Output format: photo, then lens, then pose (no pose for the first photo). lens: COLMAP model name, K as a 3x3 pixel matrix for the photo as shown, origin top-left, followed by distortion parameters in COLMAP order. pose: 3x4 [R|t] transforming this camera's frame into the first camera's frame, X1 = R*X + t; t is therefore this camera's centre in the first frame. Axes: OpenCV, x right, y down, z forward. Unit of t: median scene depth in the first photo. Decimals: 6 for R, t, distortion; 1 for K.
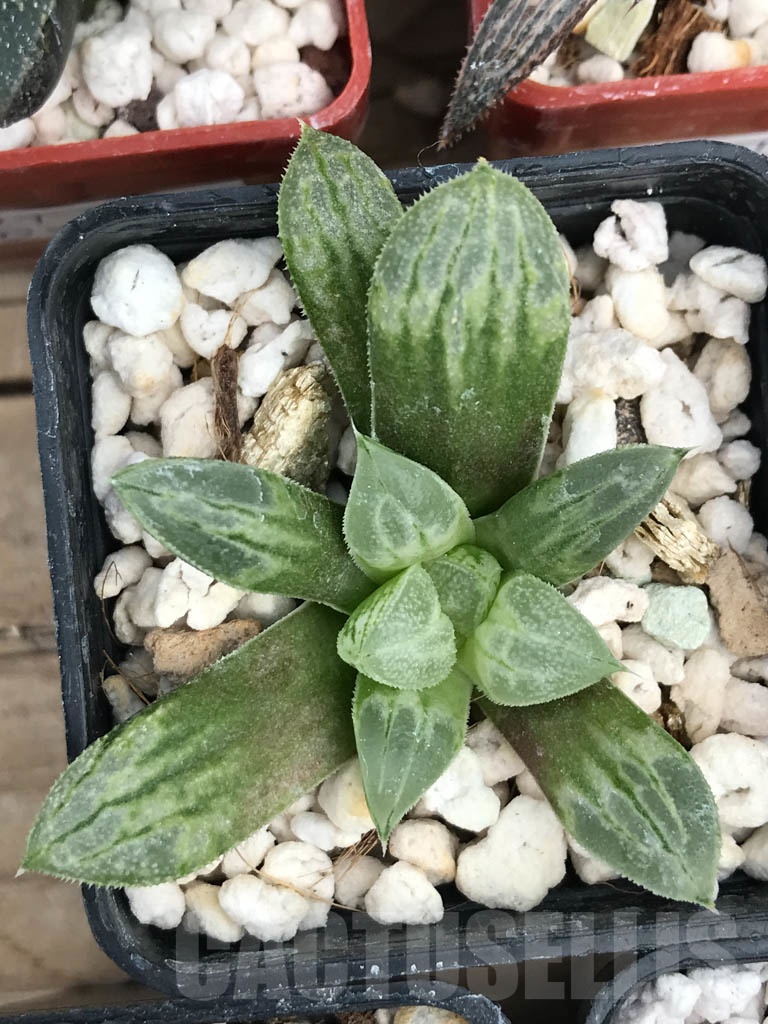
lens RADIAL K [[1558.7, 0, 384.0], [0, 1558.7, 512.0], [0, 0, 1]] dist [0.154859, -0.870166]
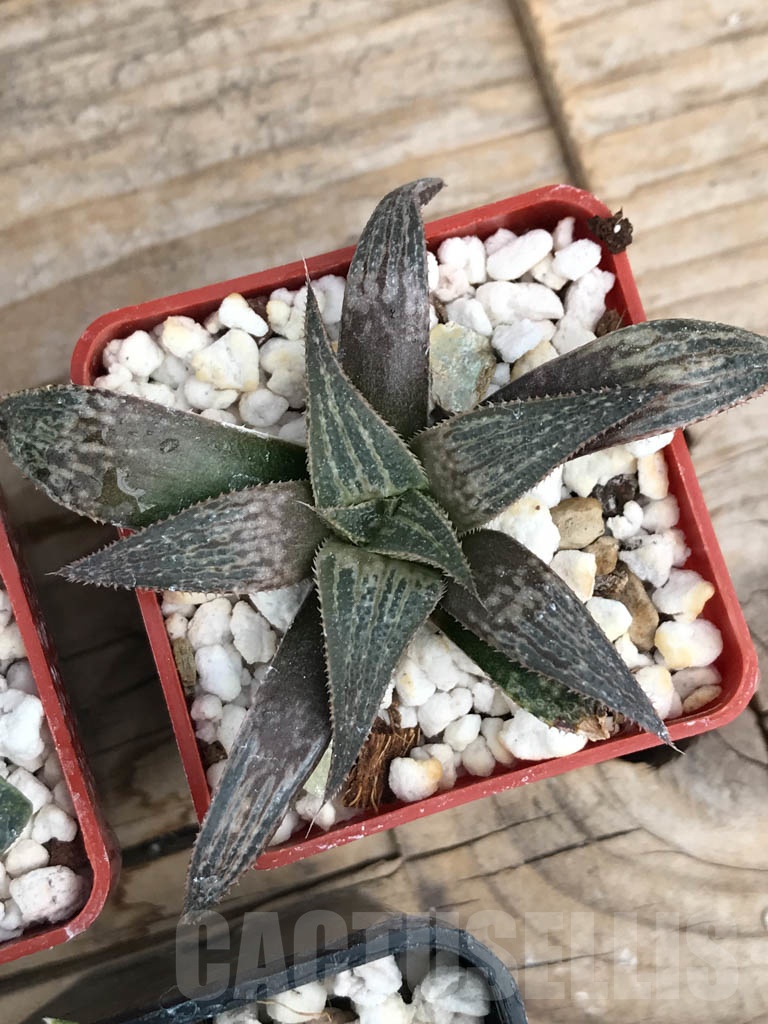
lens RADIAL K [[1558.7, 0, 384.0], [0, 1558.7, 512.0], [0, 0, 1]] dist [0.154859, -0.870166]
pose [[0.978726, -0.196287, 0.059717, 0.177772], [0.197420, 0.980224, -0.013642, -0.511416], [-0.055858, 0.025141, 0.998122, -0.148074]]
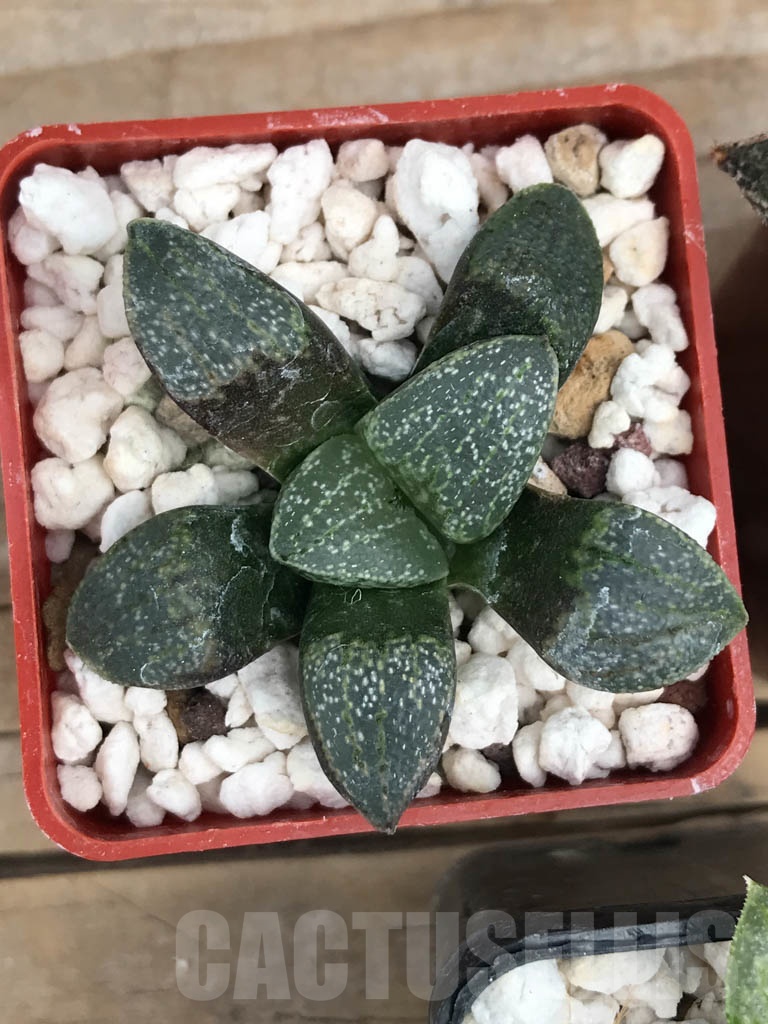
lens RADIAL K [[1558.7, 0, 384.0], [0, 1558.7, 512.0], [0, 0, 1]] dist [0.154859, -0.870166]
pose [[0.997566, 0.029957, 0.062973, -0.310335], [-0.030551, 0.999497, 0.008481, -0.437896], [-0.062687, -0.010385, 0.997979, 0.091744]]
